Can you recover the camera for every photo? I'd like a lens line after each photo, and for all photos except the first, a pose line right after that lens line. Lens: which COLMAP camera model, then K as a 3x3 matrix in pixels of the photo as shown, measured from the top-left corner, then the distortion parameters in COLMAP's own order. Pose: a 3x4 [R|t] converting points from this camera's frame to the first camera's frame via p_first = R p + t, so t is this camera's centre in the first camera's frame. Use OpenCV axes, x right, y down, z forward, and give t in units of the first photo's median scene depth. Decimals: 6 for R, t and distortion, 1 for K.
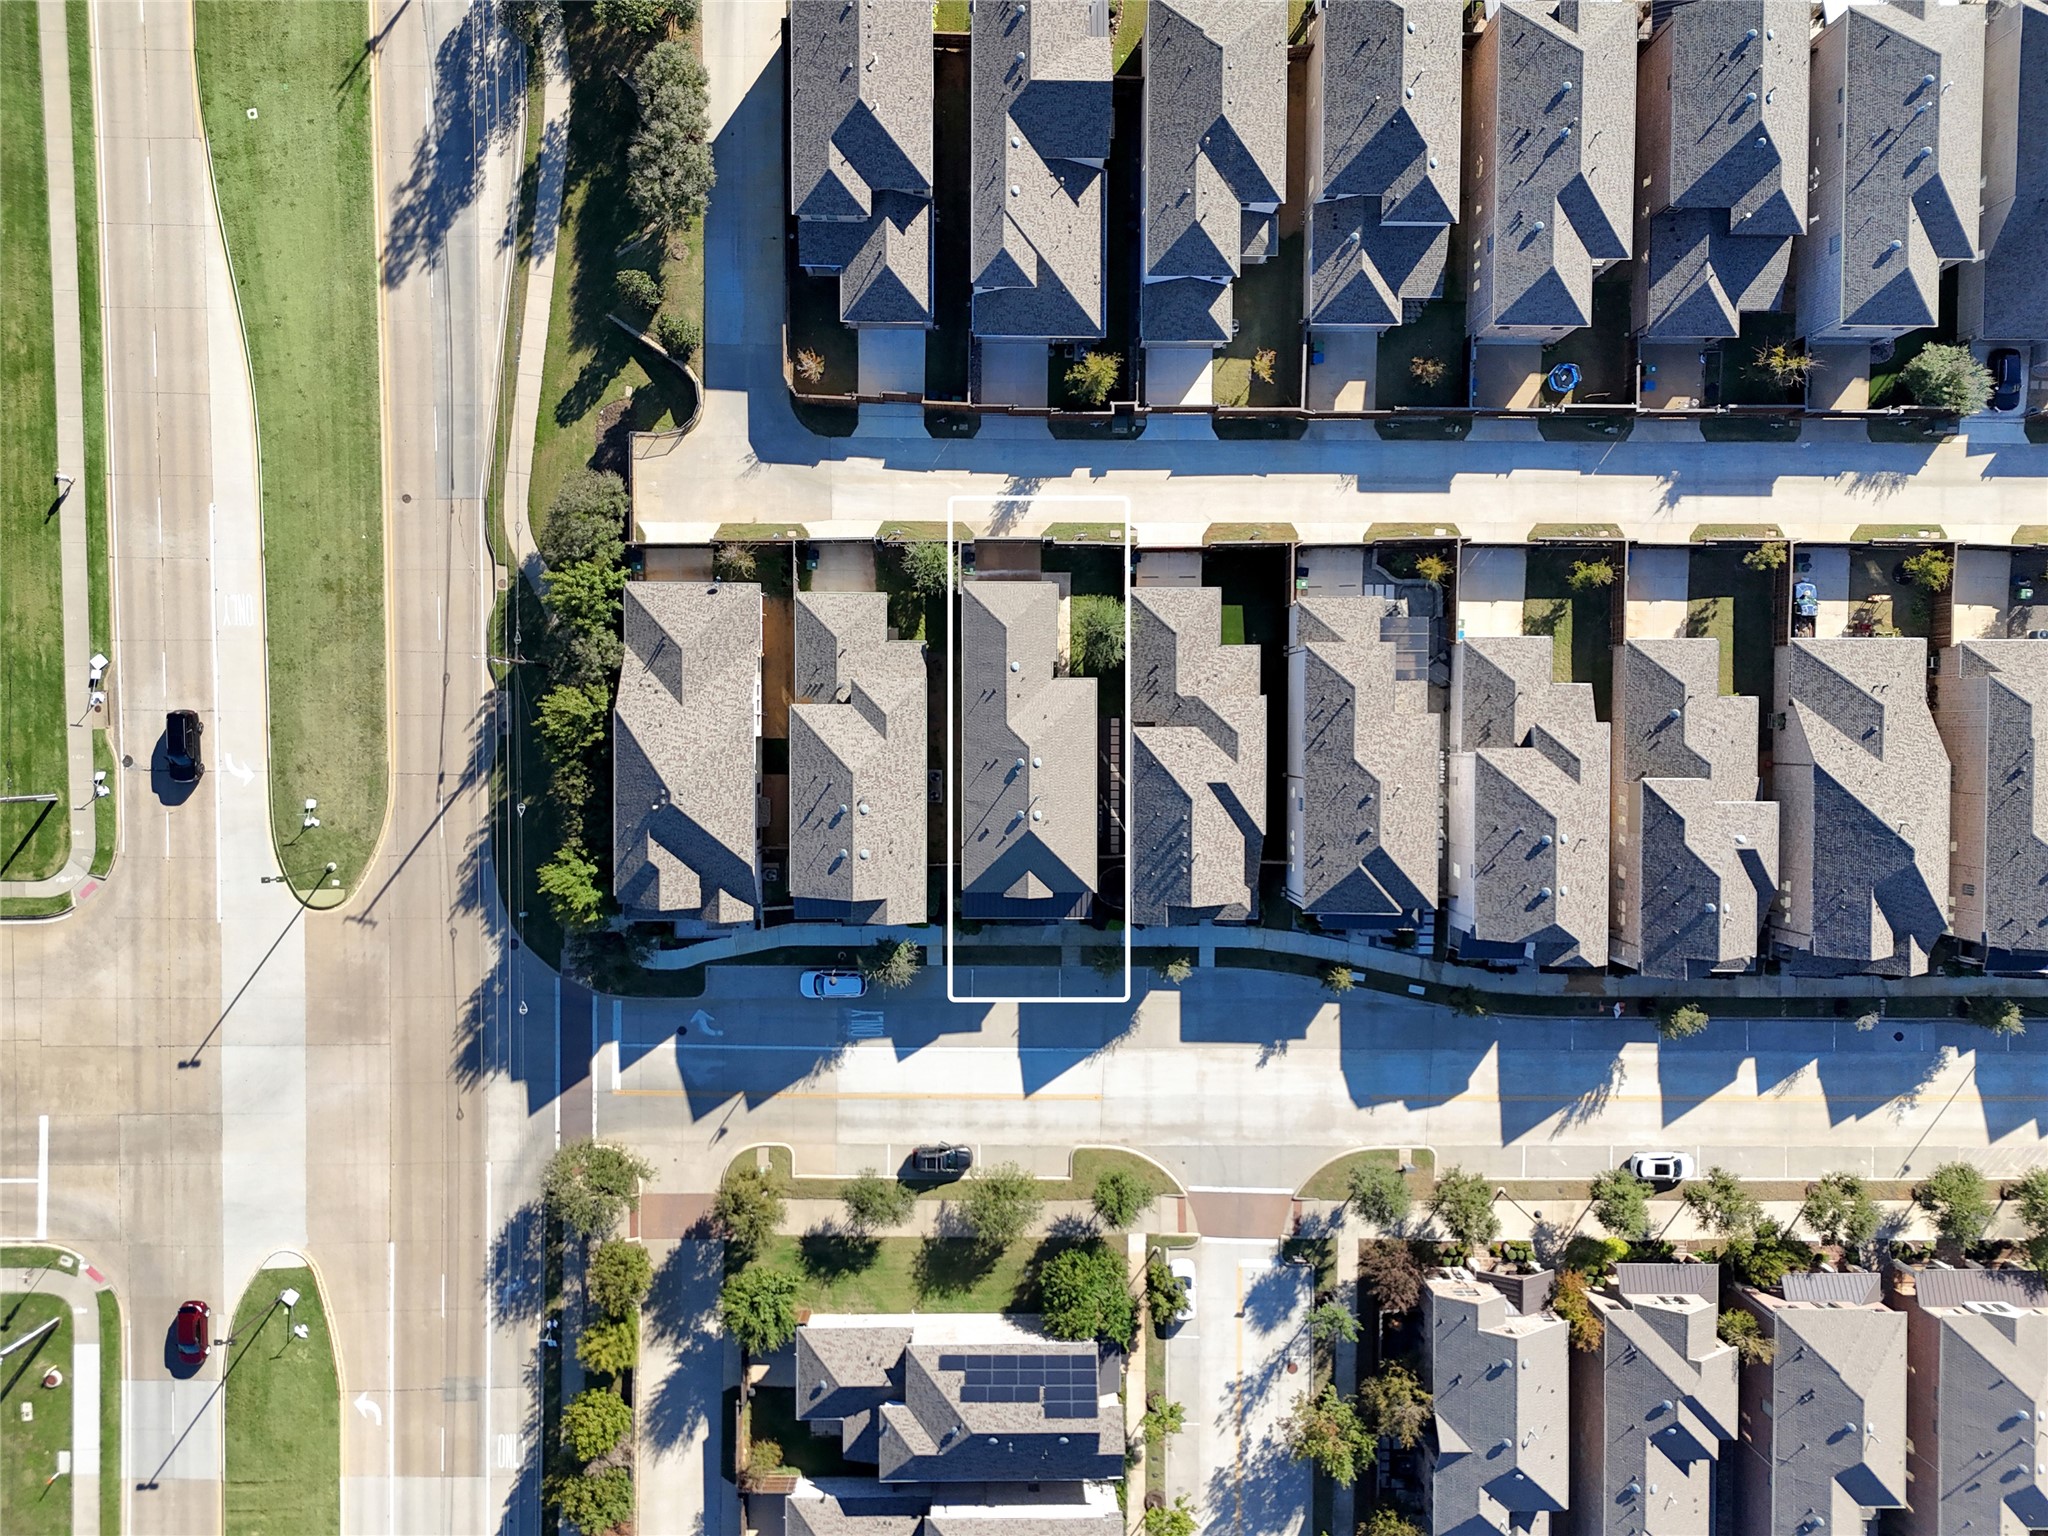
lens RADIAL K [[1496.6, 0, 1022.8], [0, 1496.6, 768.3], [0, 0, 1]] dist [0.058698, -0.047826]
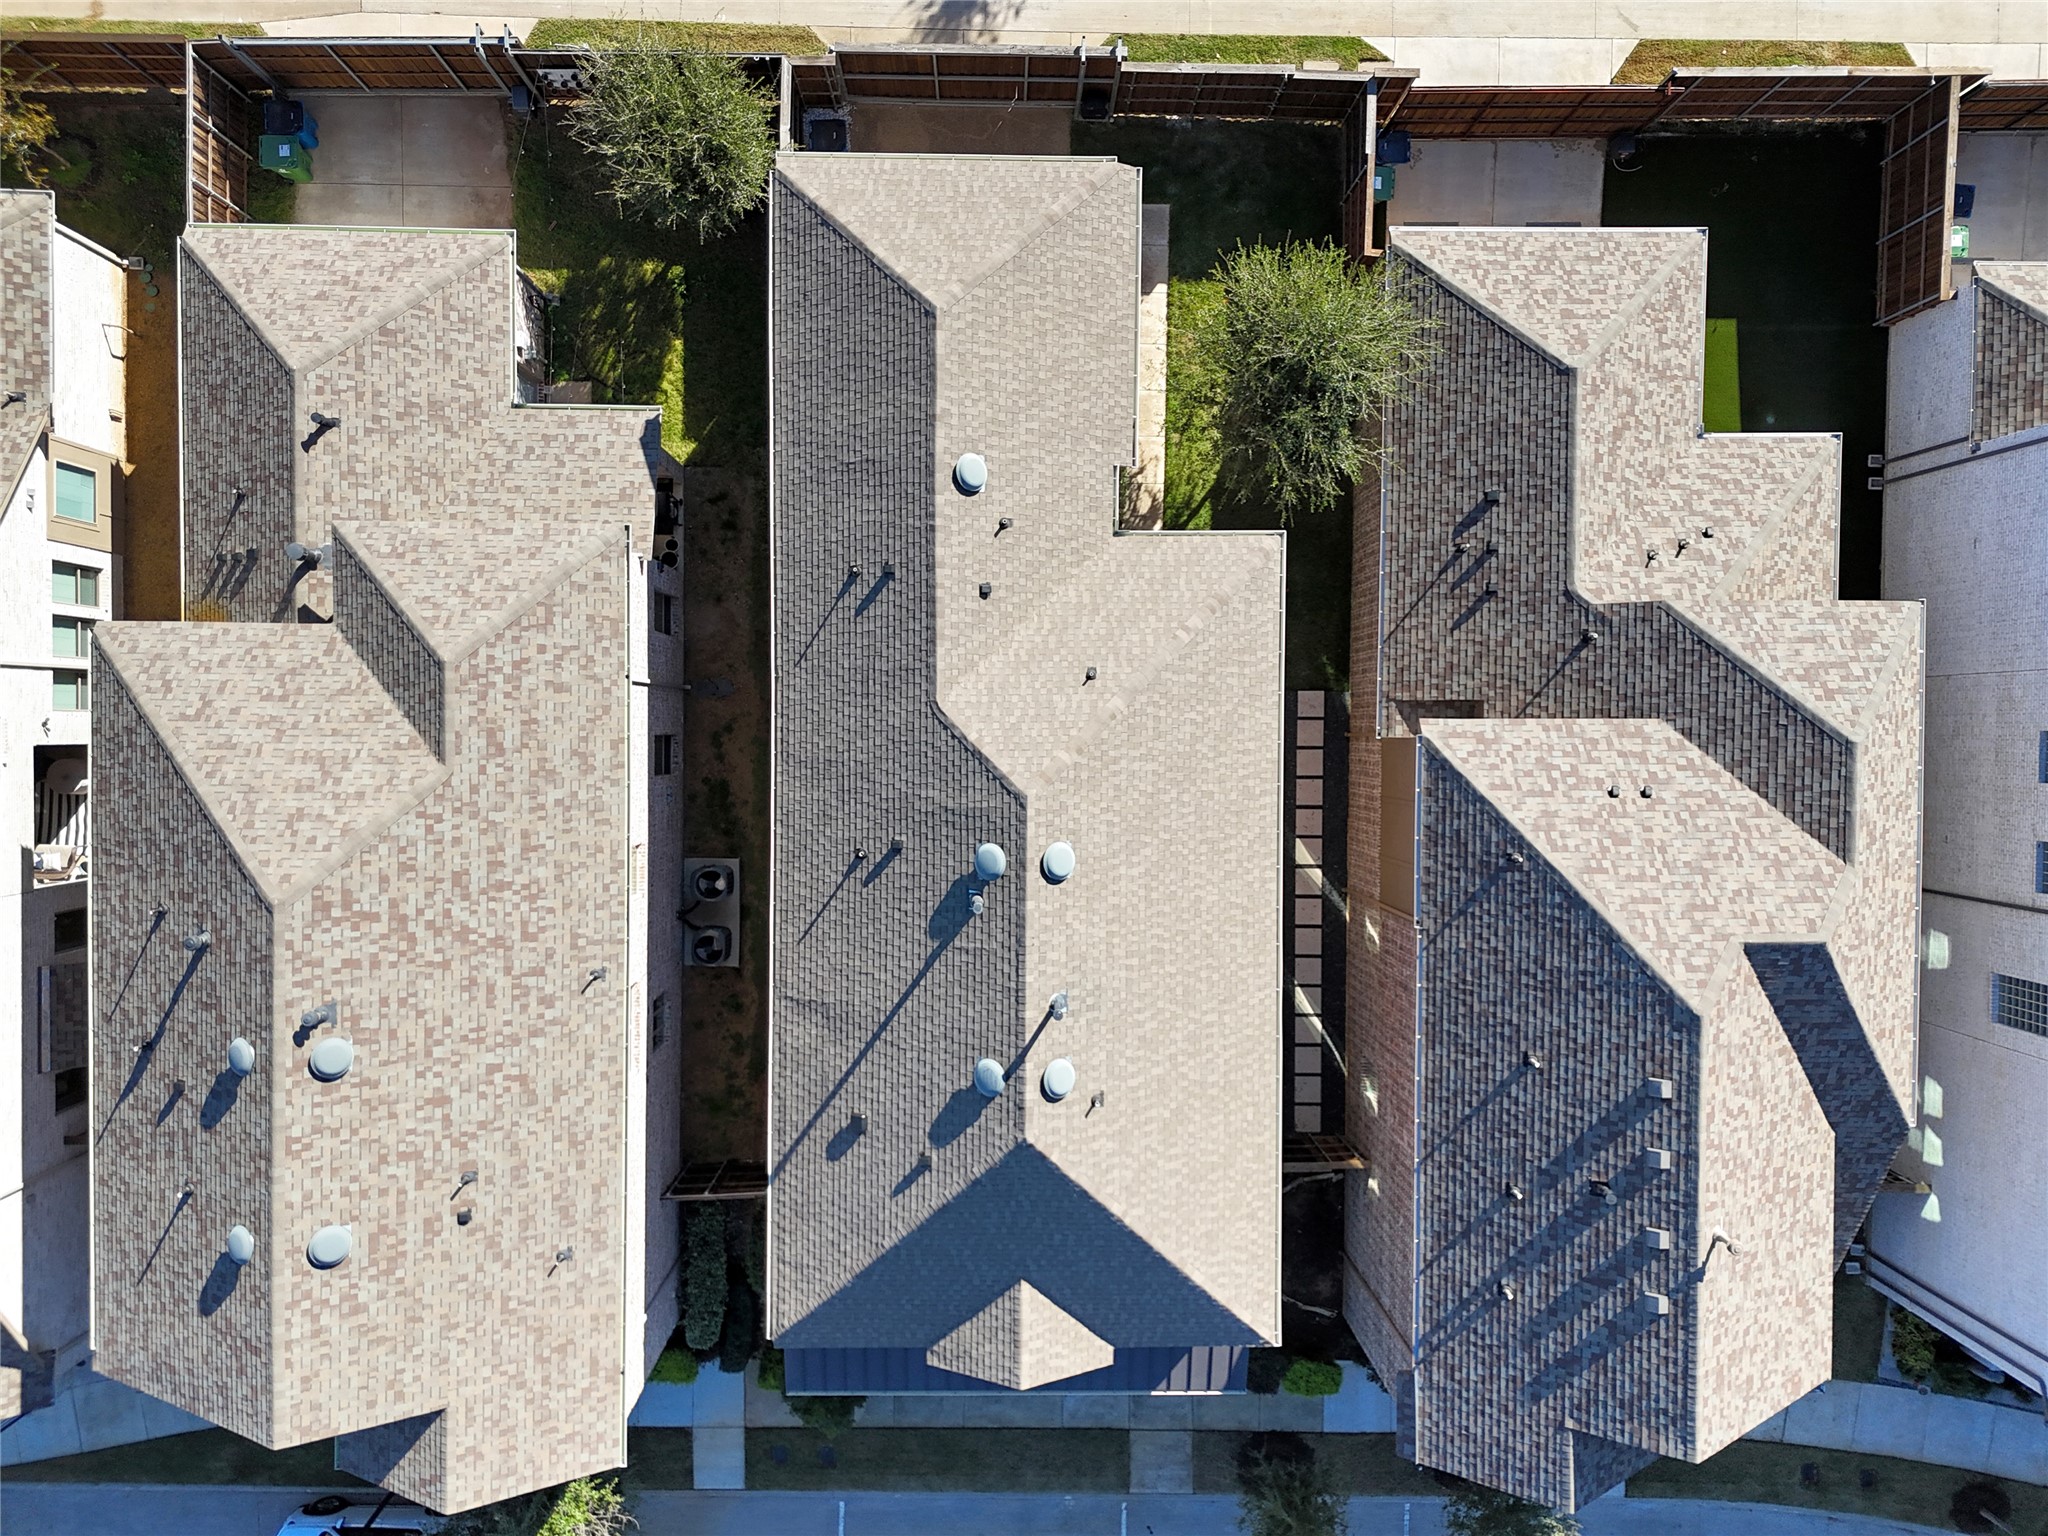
lens RADIAL K [[1496.6, 0, 1022.0], [0, 1496.6, 765.8], [0, 0, 1]] dist [0.058698, -0.047826]
pose [[0.999984, 0.004801, -0.003055, 0.004306], [-0.004810, 0.999984, -0.002885, -0.018133], [0.003041, 0.002899, 0.999991, 0.740938]]
